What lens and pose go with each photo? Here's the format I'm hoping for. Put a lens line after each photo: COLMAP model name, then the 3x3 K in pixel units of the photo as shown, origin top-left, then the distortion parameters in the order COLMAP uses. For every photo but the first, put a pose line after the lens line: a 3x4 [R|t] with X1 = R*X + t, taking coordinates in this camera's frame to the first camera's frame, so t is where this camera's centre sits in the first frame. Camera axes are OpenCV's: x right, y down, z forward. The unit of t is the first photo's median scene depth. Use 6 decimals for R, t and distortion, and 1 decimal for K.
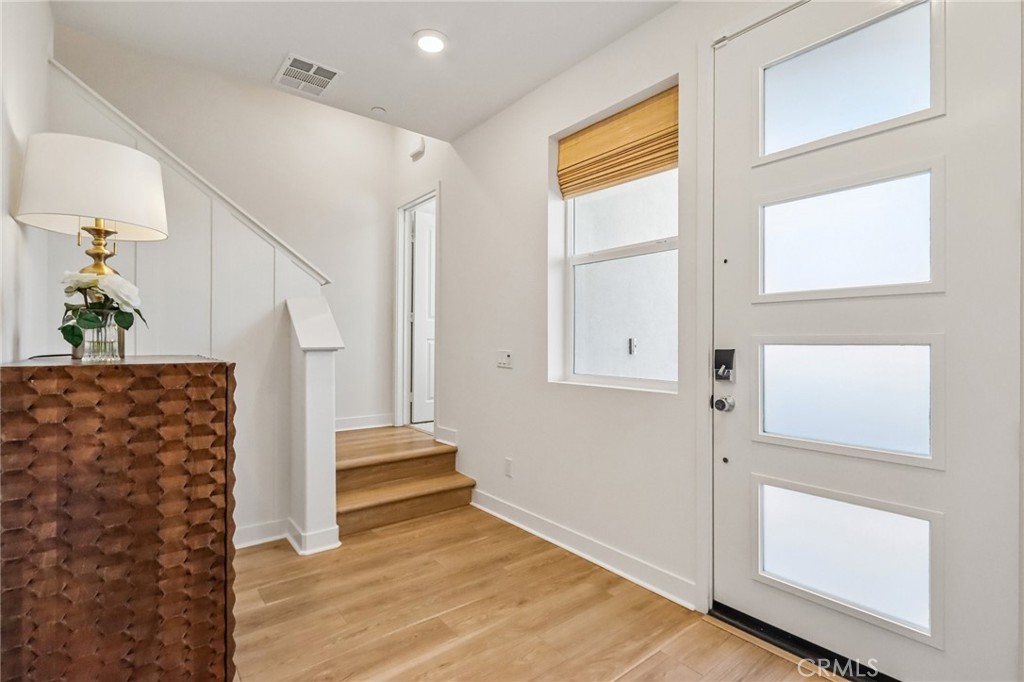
lens RADIAL K [[486.9, 0, 515.9], [0, 486.9, 345.3], [0, 0, 1]] dist [0.002792, -0.001481]
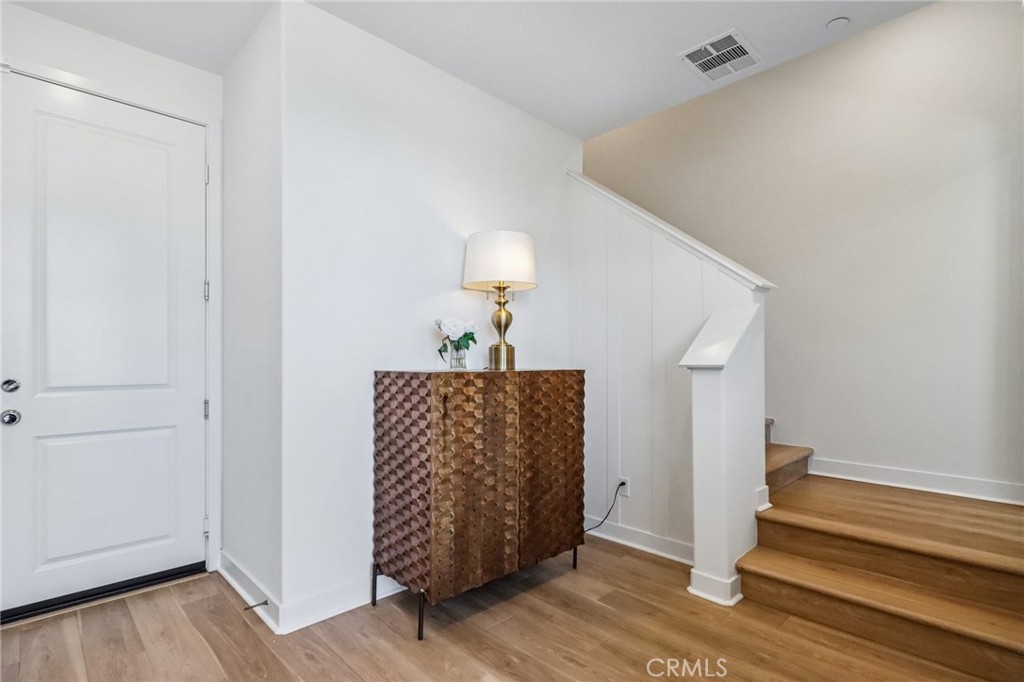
lens RADIAL K [[486.9, 0, 486.4], [0, 486.9, 366.3], [0, 0, 1]] dist [0.002792, -0.001481]
pose [[0.077937, 0.009559, -0.996912, 0.429241], [-0.008413, 0.999925, 0.008930, 0.001156], [0.996923, 0.007691, 0.078012, 0.525084]]
